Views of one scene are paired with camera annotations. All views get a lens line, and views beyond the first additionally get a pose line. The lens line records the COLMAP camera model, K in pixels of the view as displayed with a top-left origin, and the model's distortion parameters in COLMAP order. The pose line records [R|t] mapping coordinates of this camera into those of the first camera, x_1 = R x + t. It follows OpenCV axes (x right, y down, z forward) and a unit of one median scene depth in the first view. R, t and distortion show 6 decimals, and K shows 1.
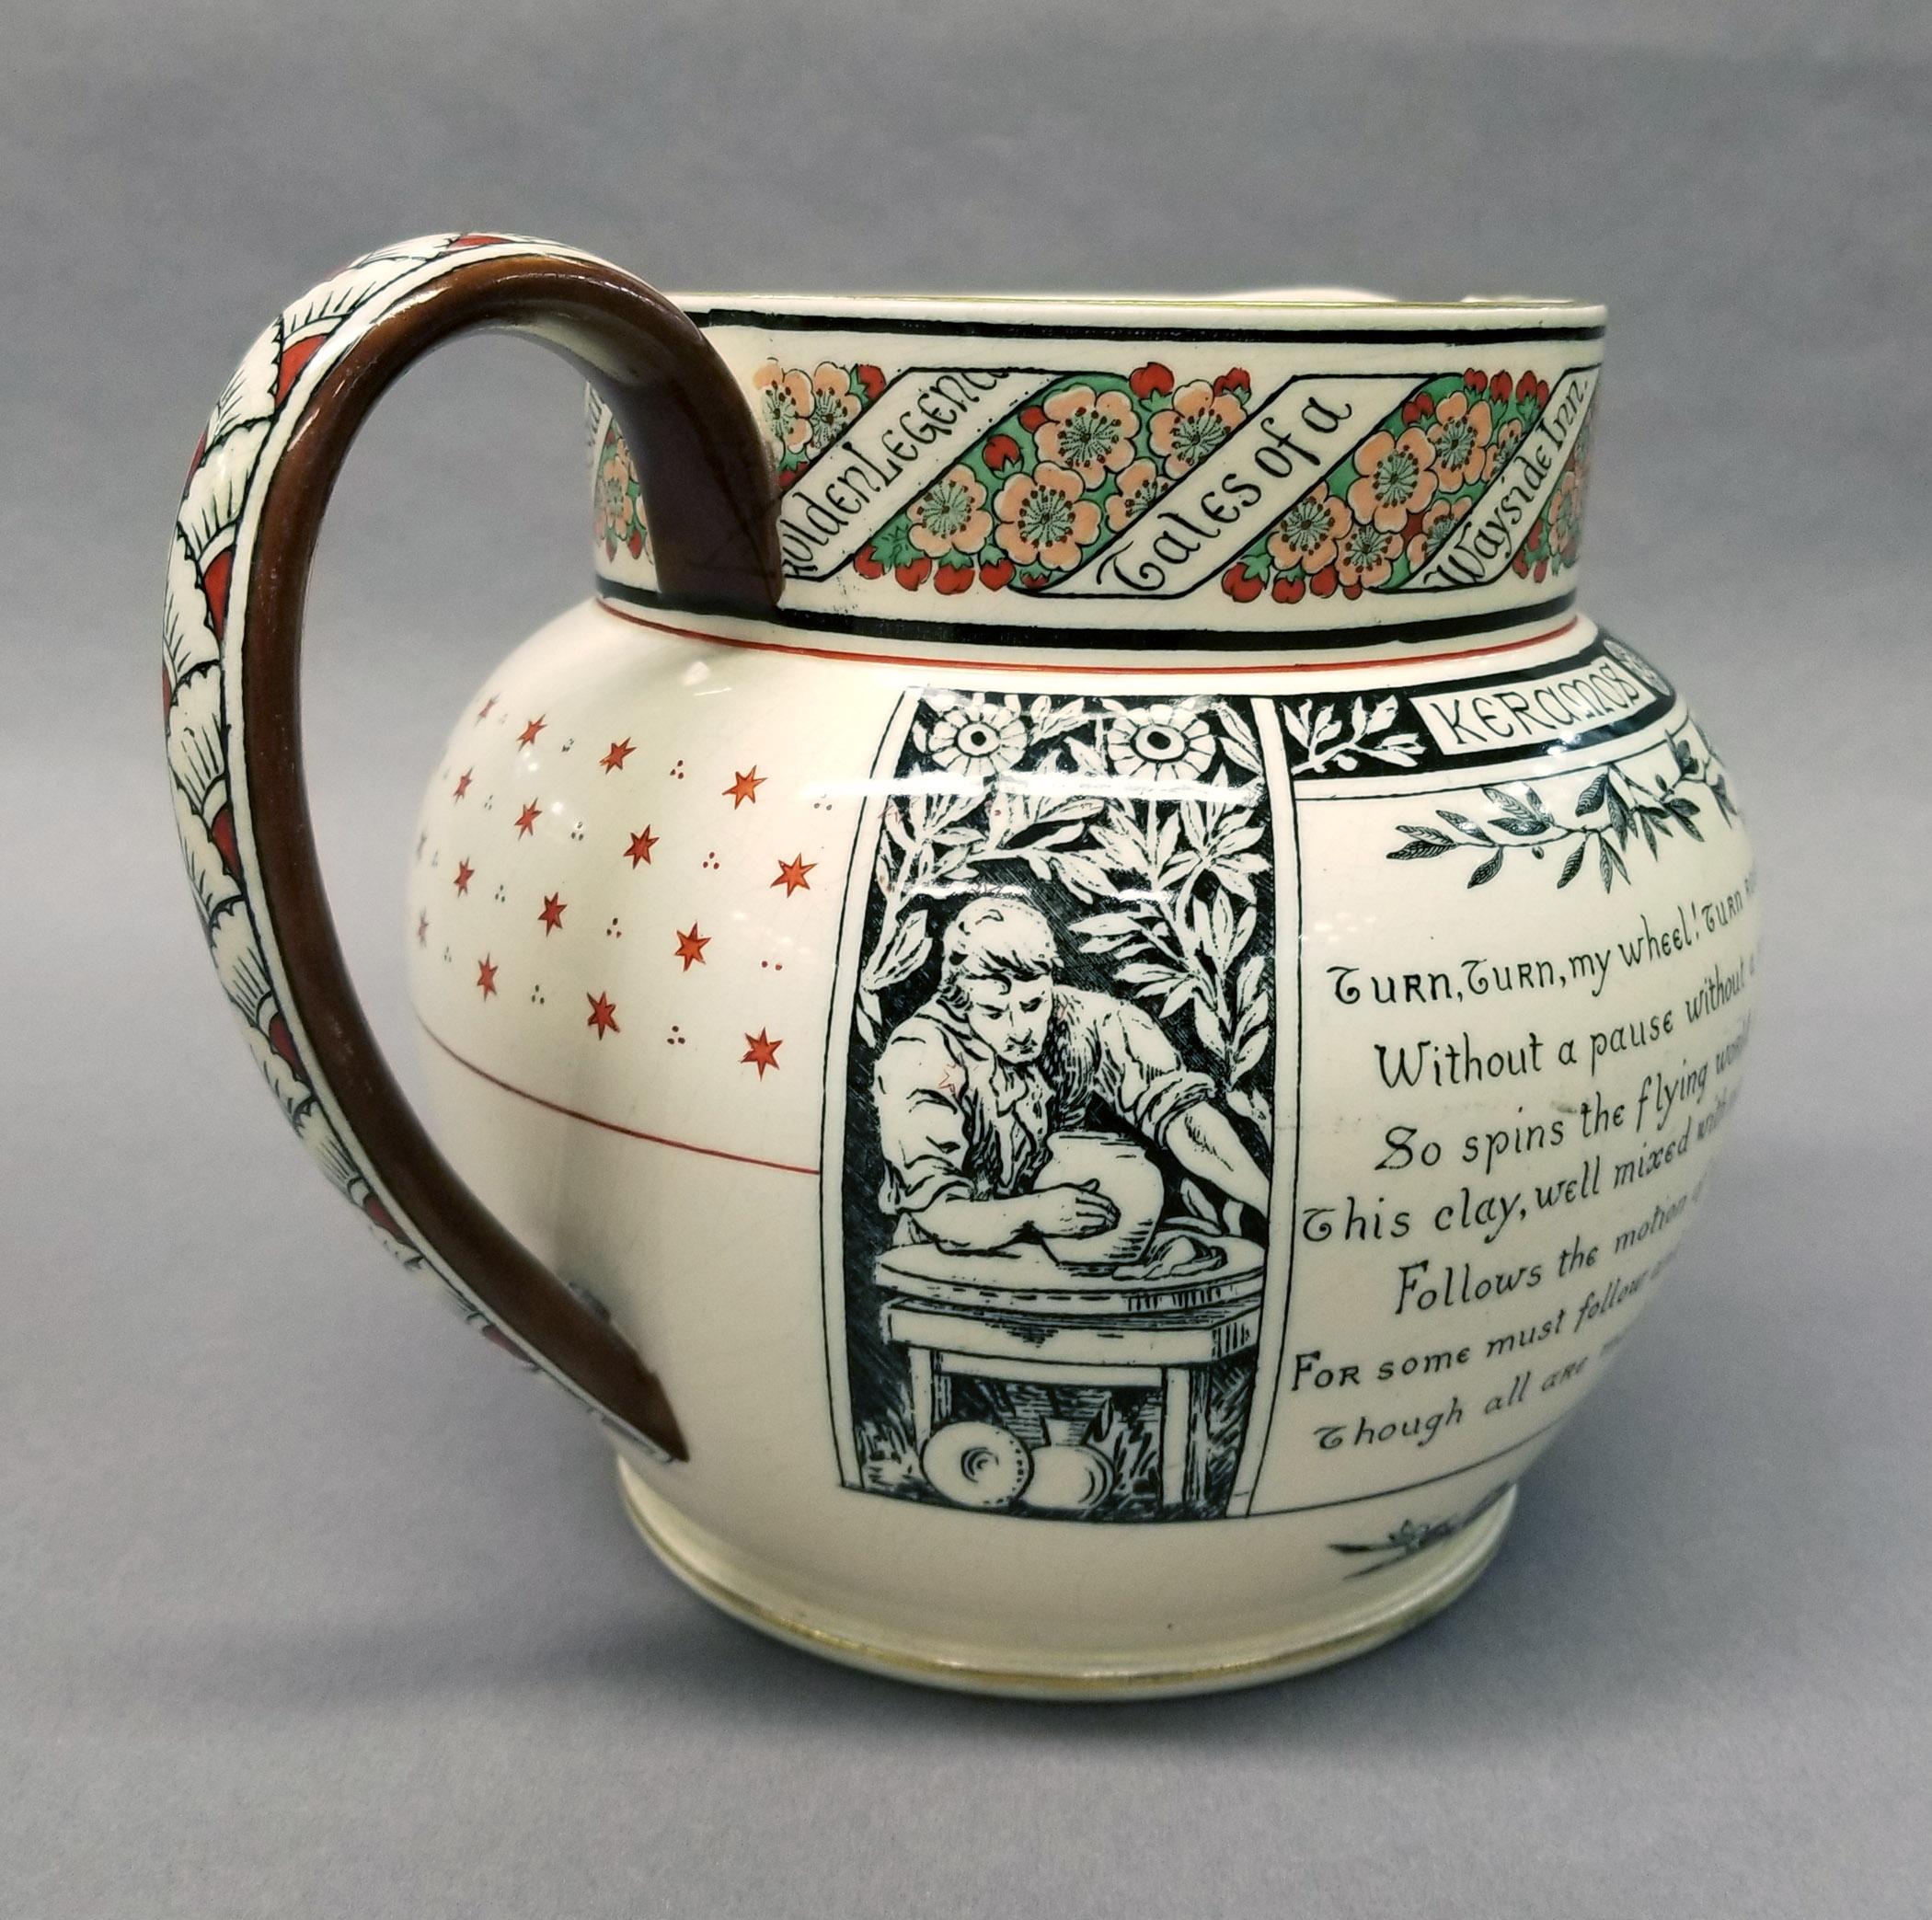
lens RADIAL K [[2111.7, 0, 966.0], [0, 2111.7, 960.0], [0, 0, 1]] dist [0.021363, -0.016939]
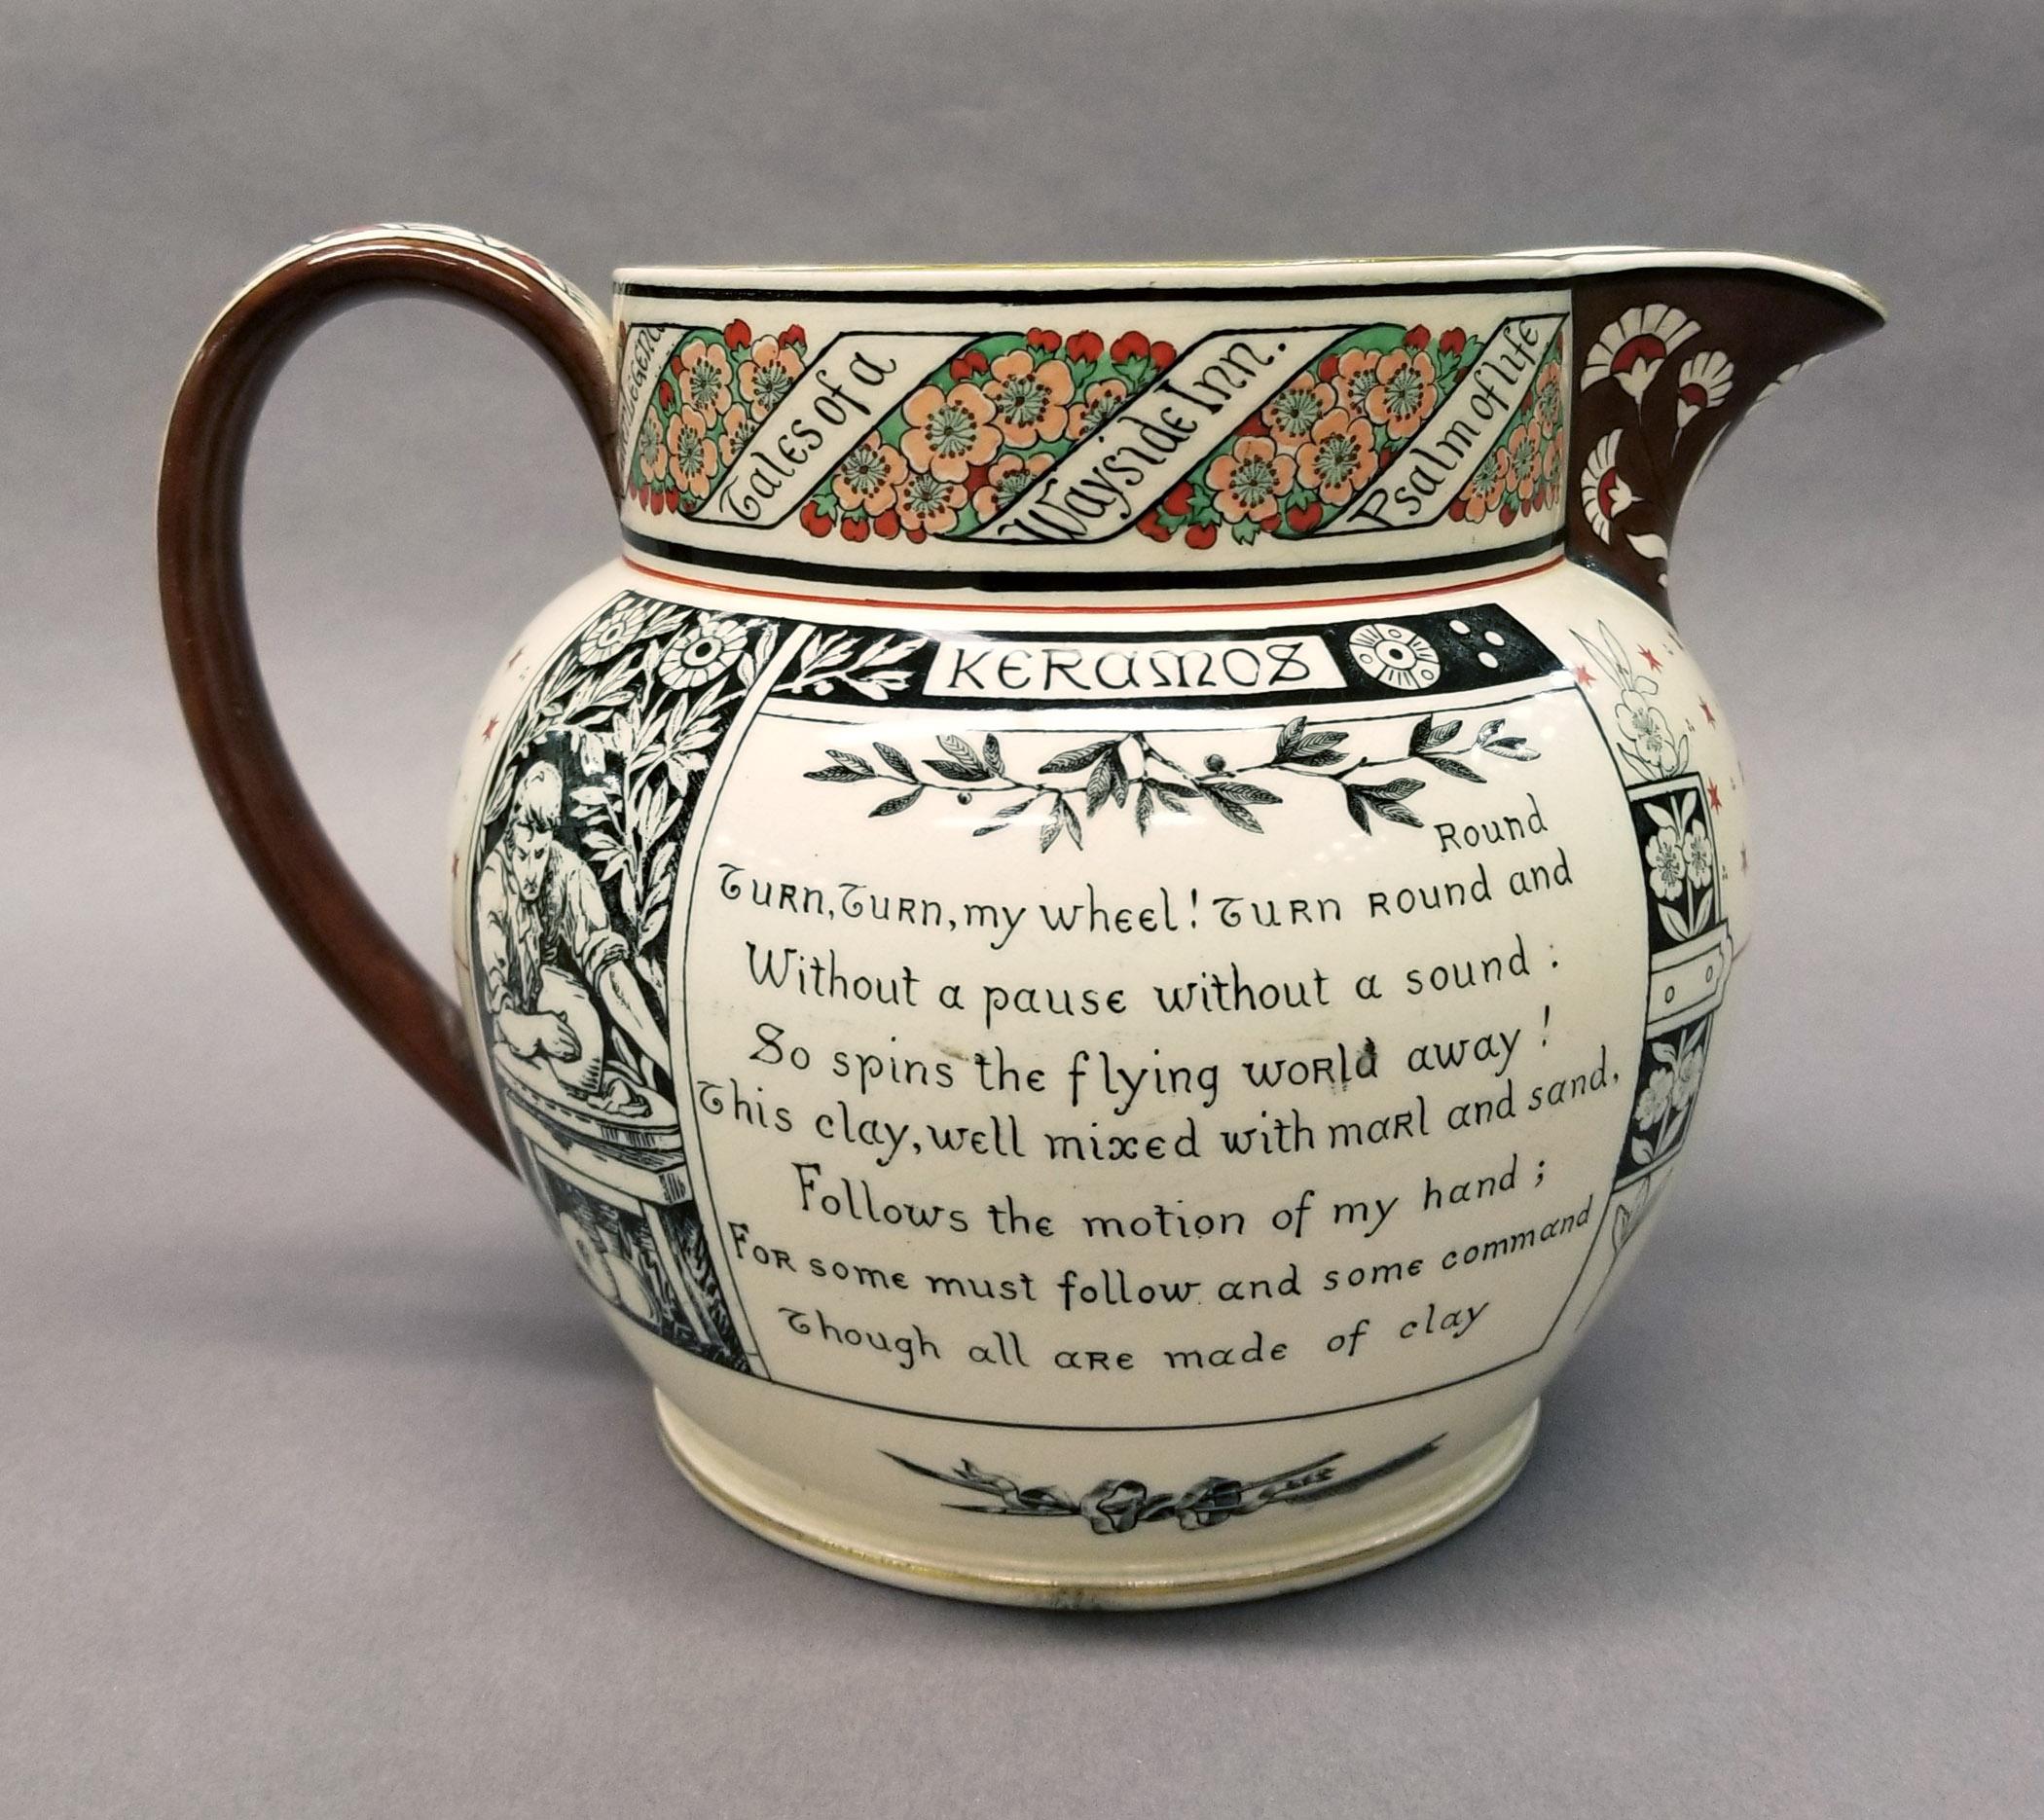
lens RADIAL K [[2257.8, 0, 1022.0], [0, 2257.8, 910.0], [0, 0, 1]] dist [-0.002071, -0.001998]
pose [[0.753941, 0.170379, -0.634464, 1.005946], [-0.188058, 0.981341, 0.040057, -0.047507], [0.629450, 0.089116, 0.771914, 0.185194]]
